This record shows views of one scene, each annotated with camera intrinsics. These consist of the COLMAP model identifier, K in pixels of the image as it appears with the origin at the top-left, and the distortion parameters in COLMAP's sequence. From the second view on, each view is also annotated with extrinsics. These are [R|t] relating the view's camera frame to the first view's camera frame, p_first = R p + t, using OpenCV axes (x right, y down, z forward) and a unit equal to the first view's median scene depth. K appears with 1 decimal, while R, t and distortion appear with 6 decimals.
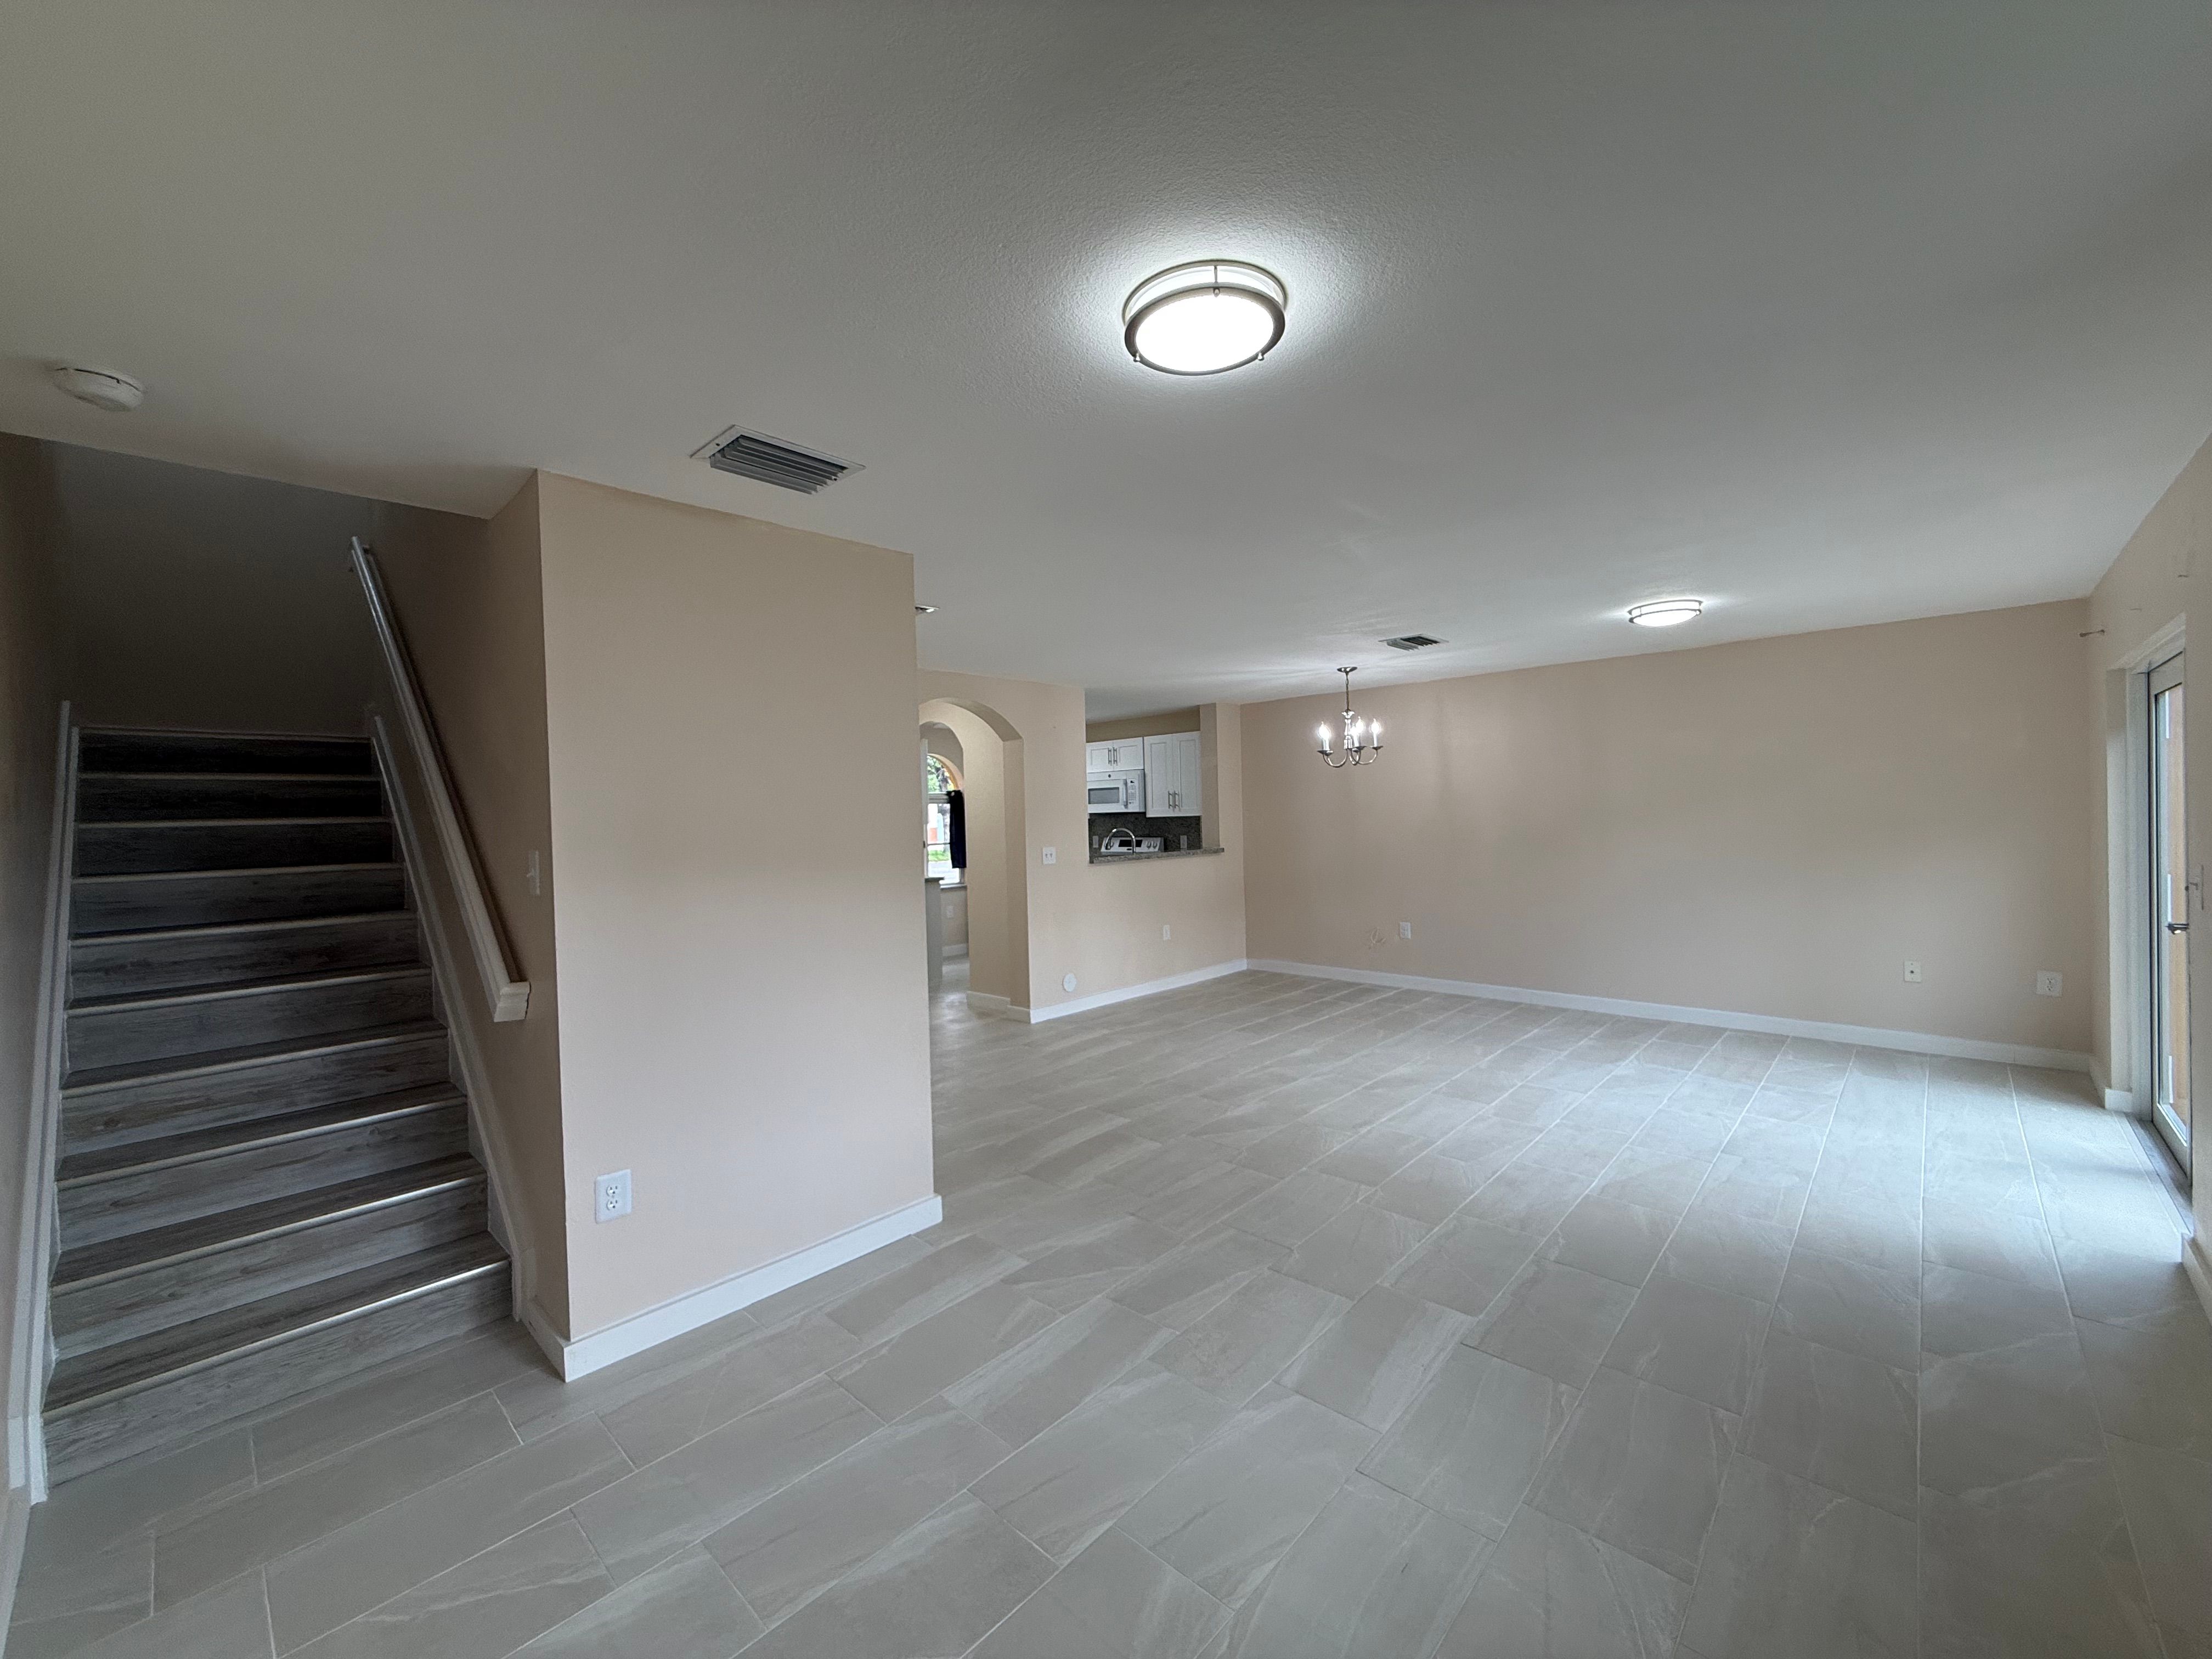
lens RADIAL K [[883.6, 0, 1102.5], [0, 883.6, 830.3], [0, 0, 1]] dist [-0.002140, 0.000925]
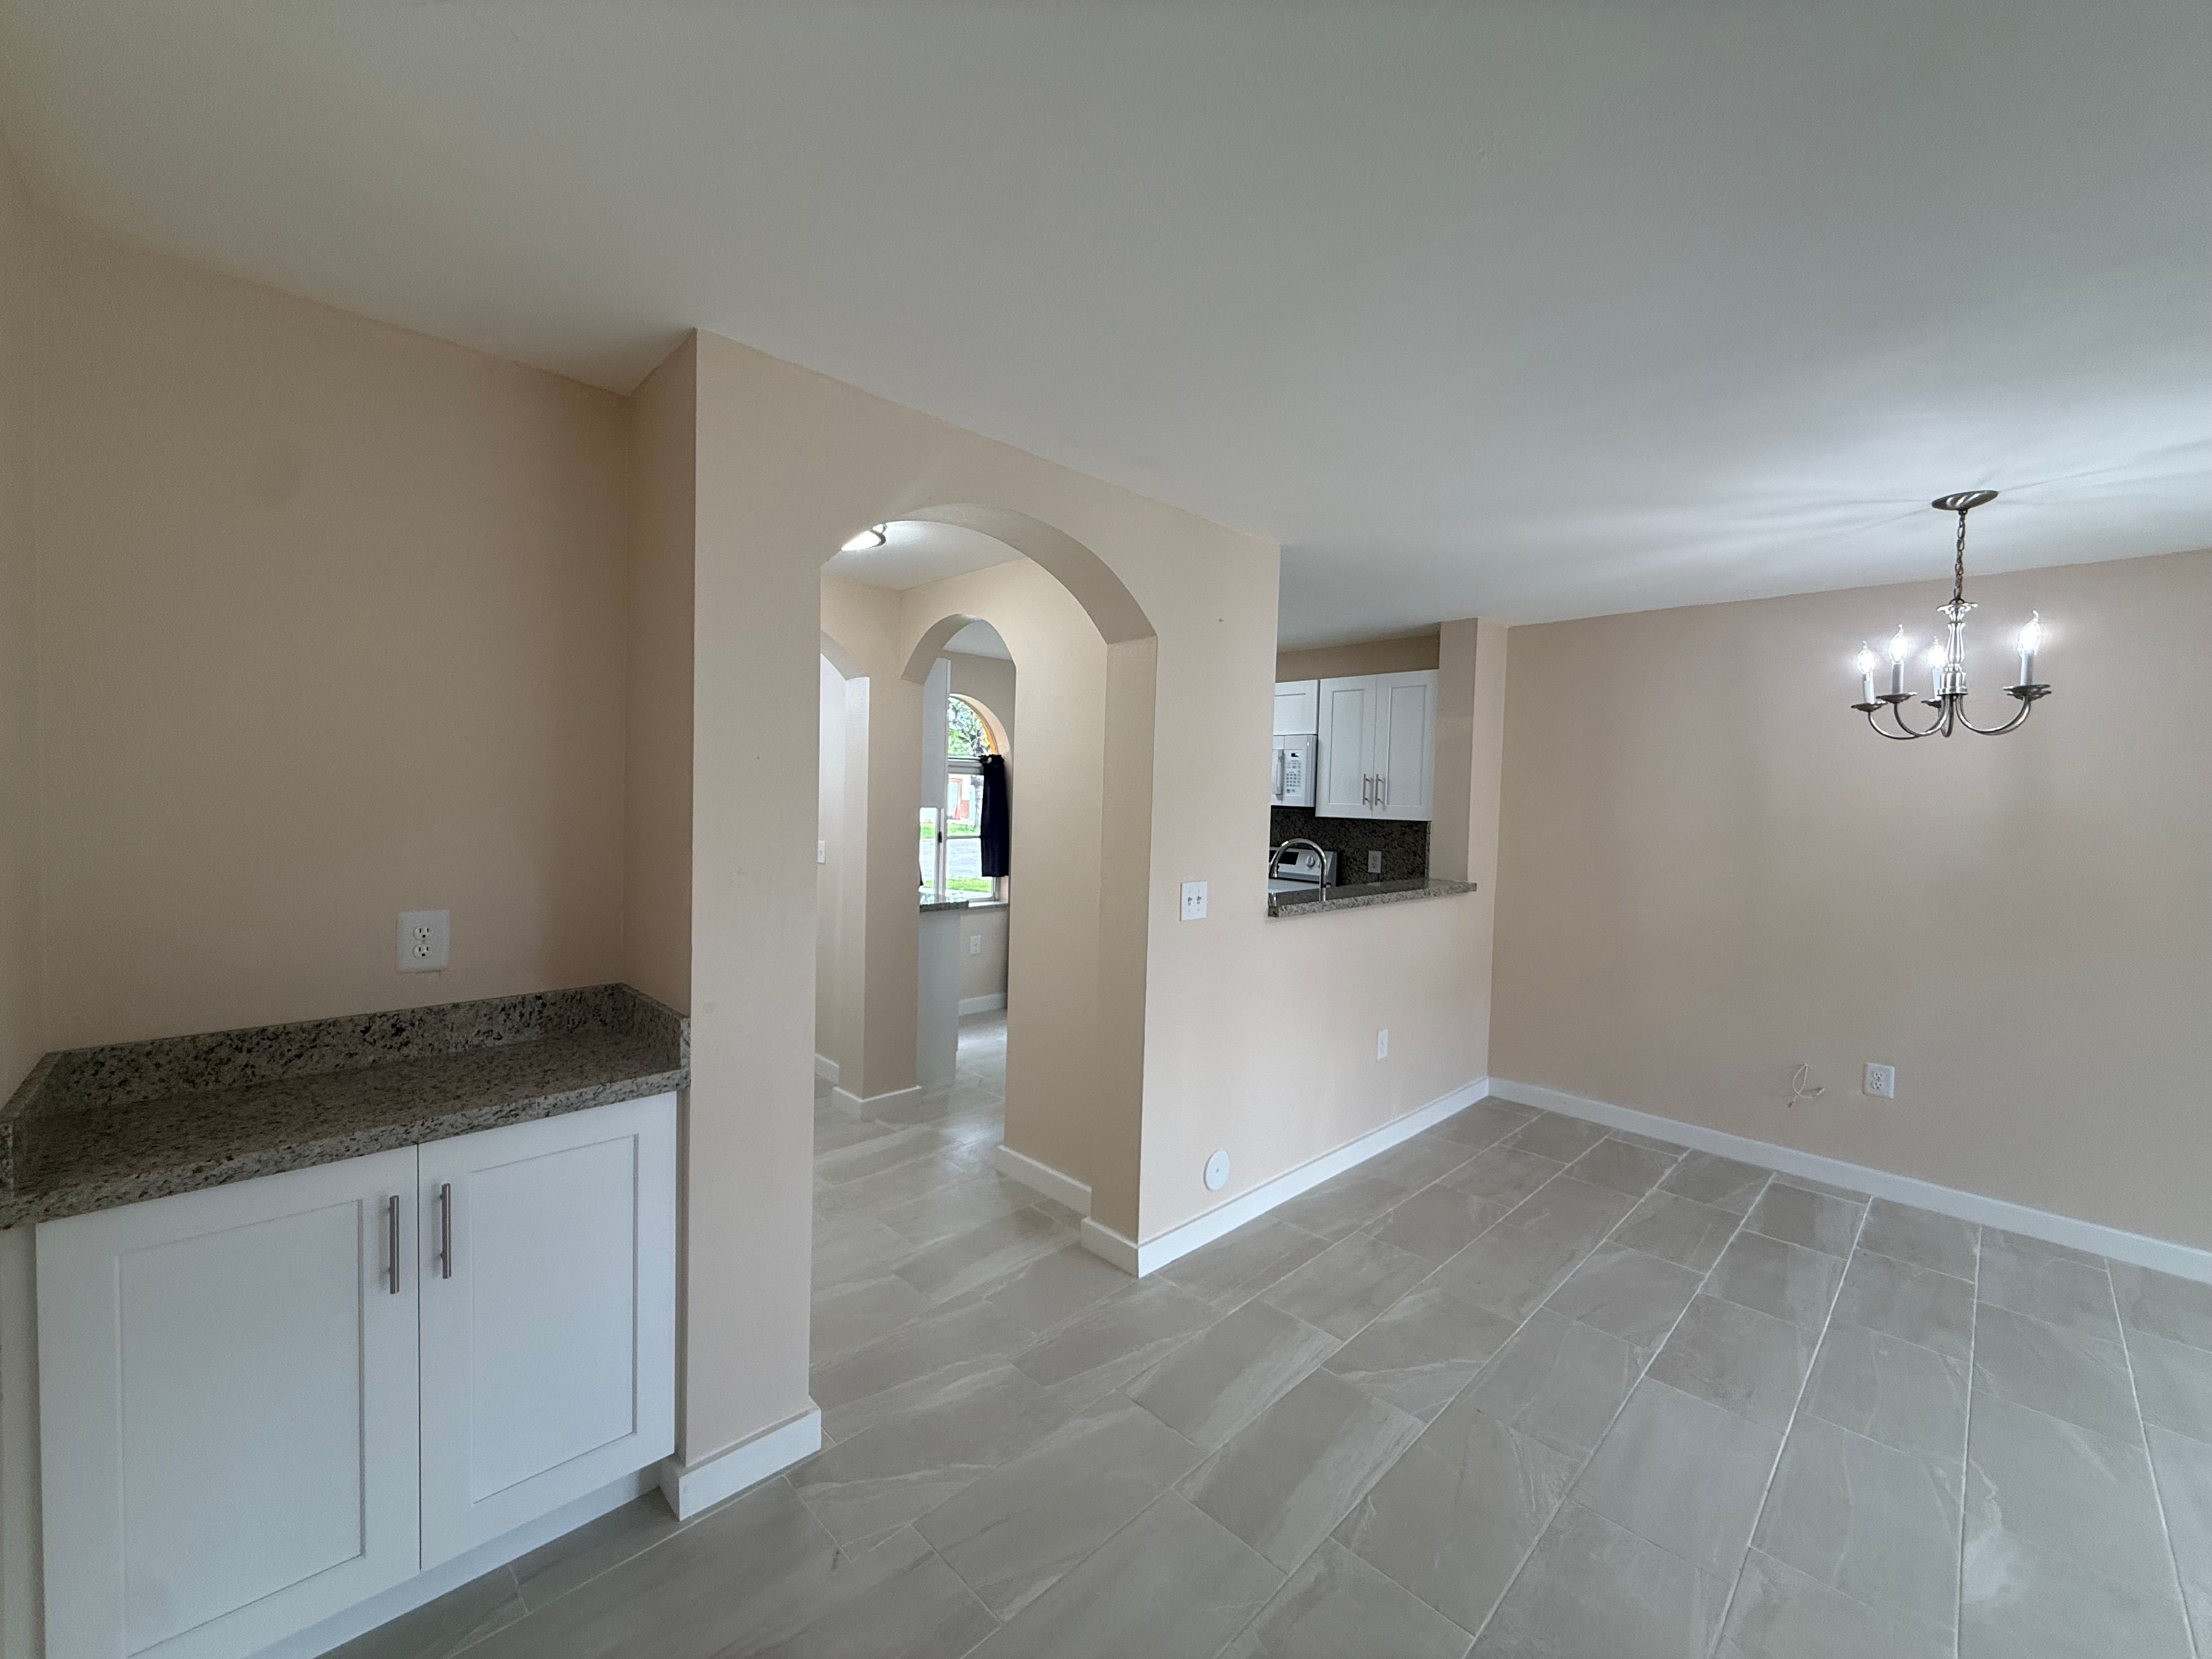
lens RADIAL K [[883.6, 0, 1101.8], [0, 883.6, 829.1], [0, 0, 1]] dist [-0.002140, 0.000925]
pose [[0.997774, 0.056176, -0.035935, -0.097646], [-0.055323, 0.998173, 0.024302, -0.017880], [0.037235, -0.022260, 0.999059, 0.564592]]
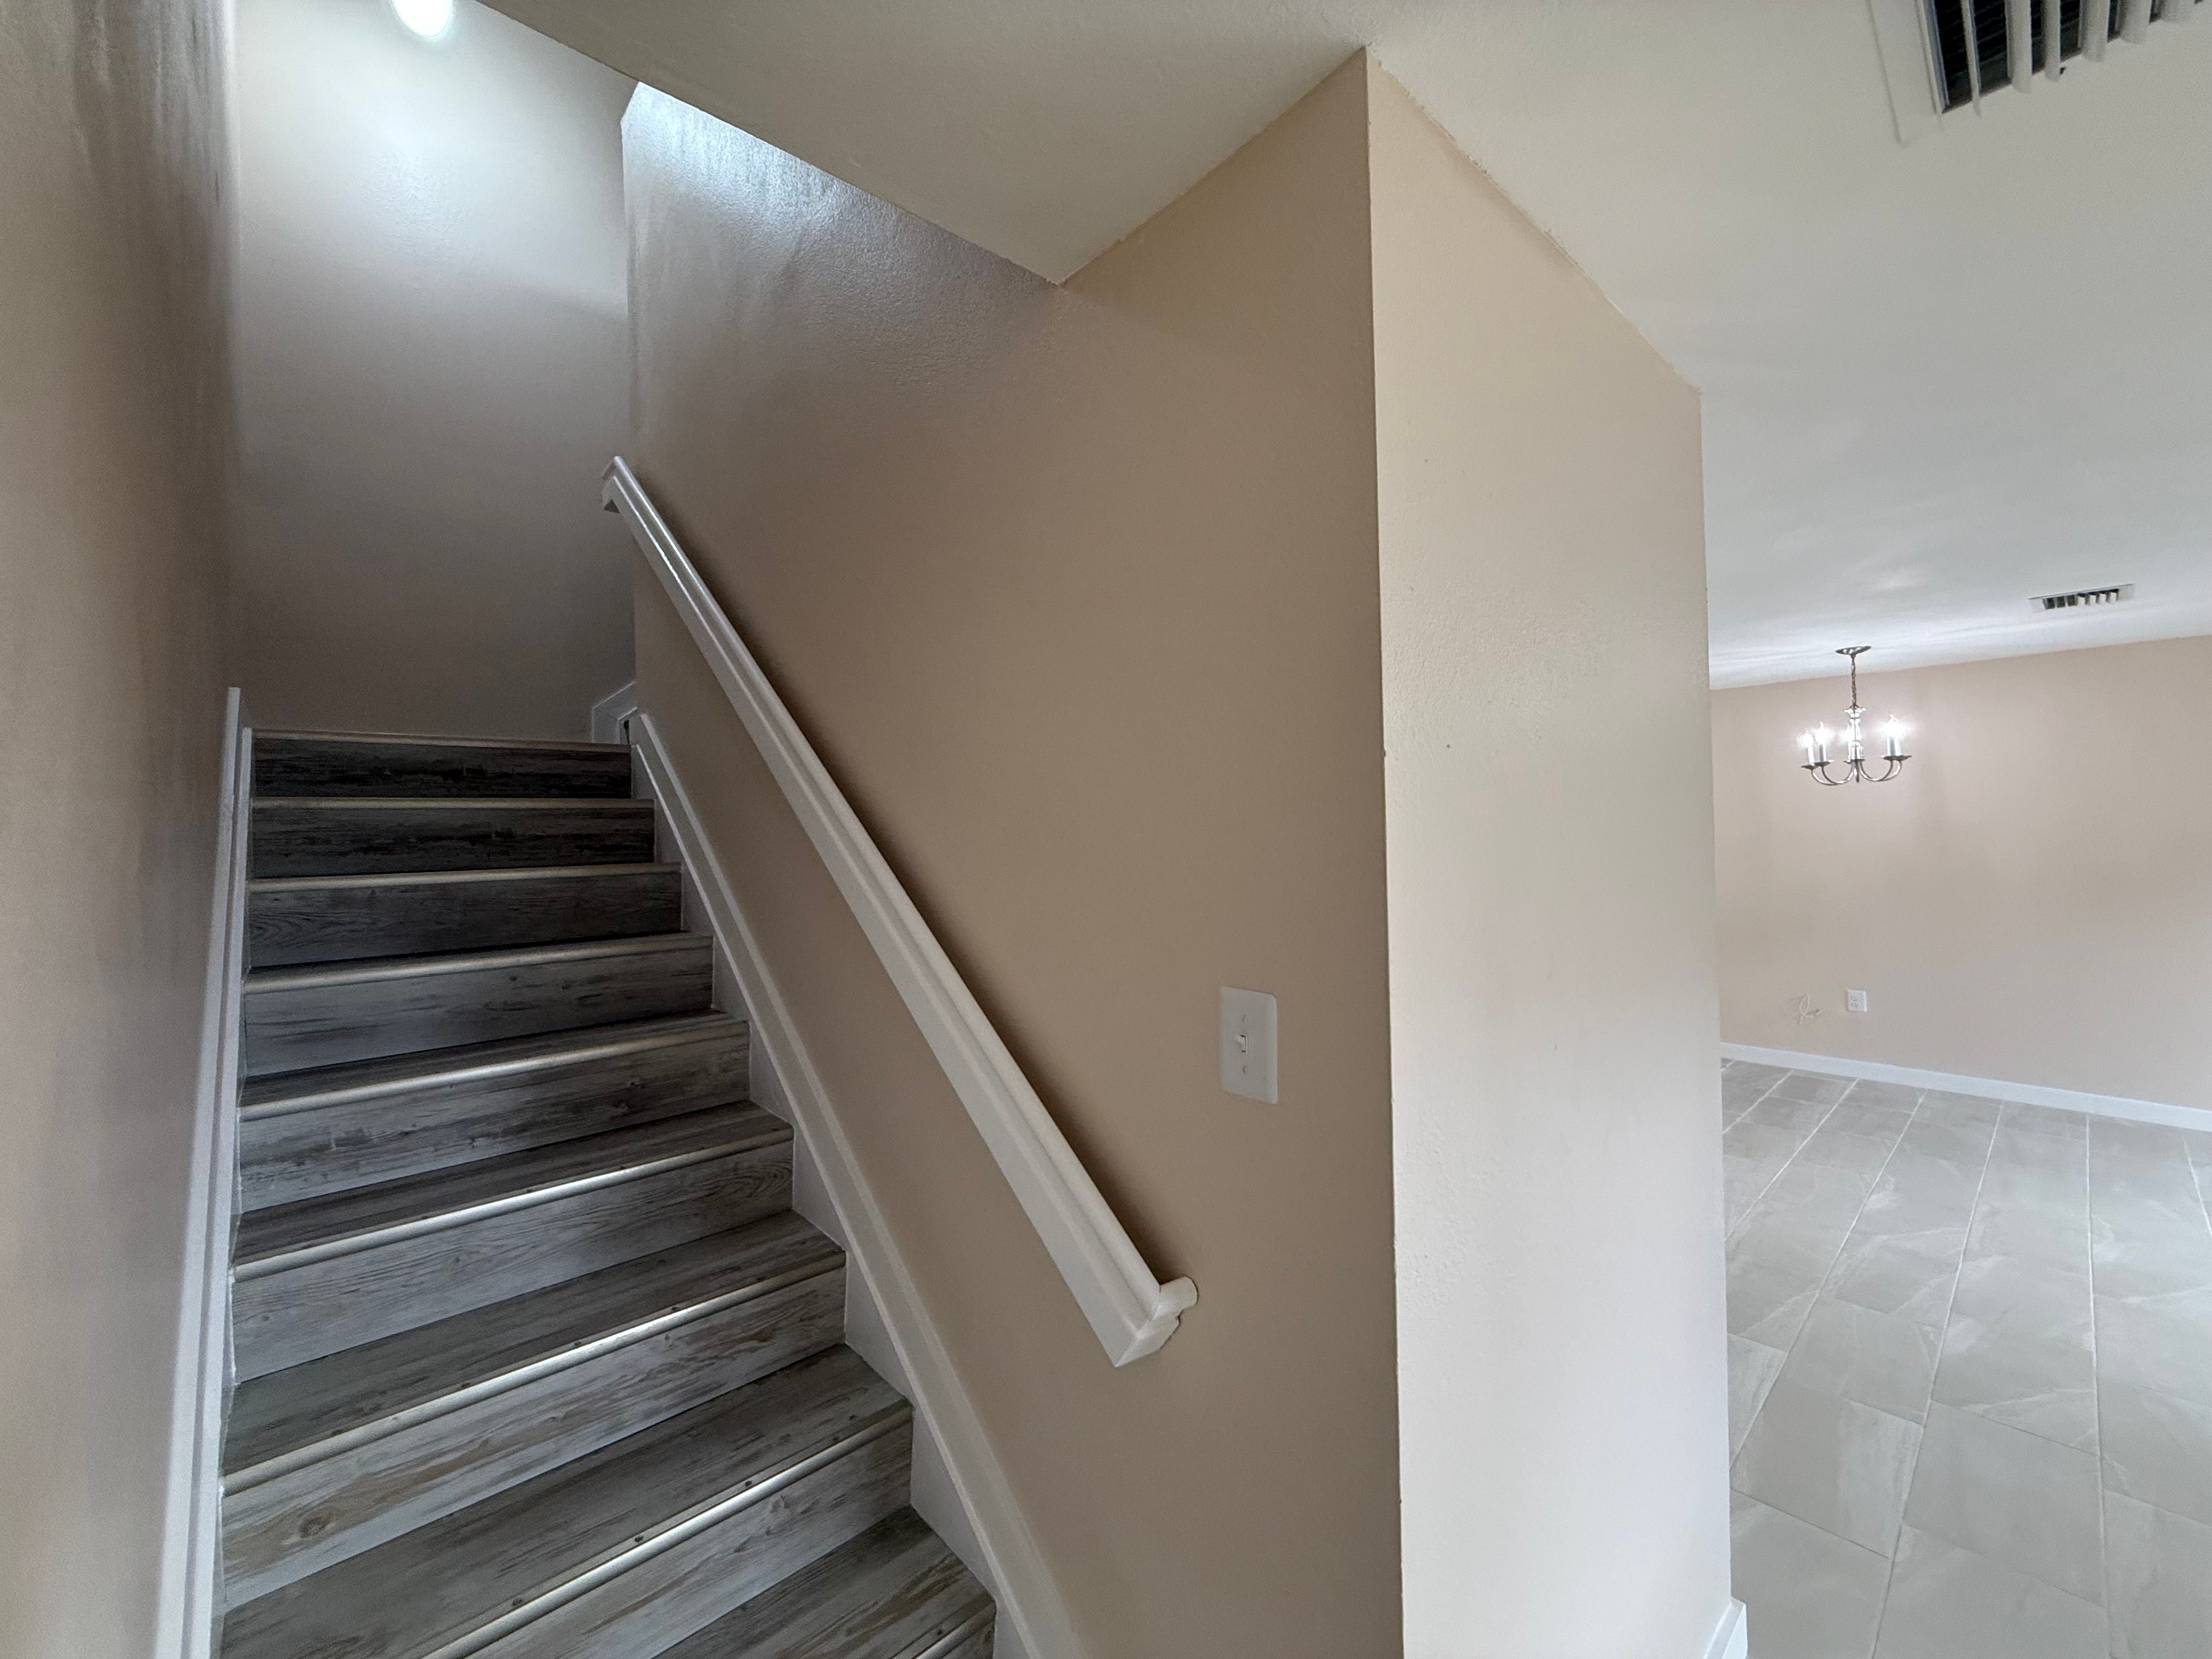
lens RADIAL K [[883.6, 0, 1102.9], [0, 883.6, 832.2], [0, 0, 1]] dist [-0.002140, 0.000925]
pose [[0.996870, 0.003772, -0.078962, -0.274908], [-0.004929, 0.999883, -0.014475, -0.019289], [0.078899, 0.014819, 0.996772, 0.228964]]
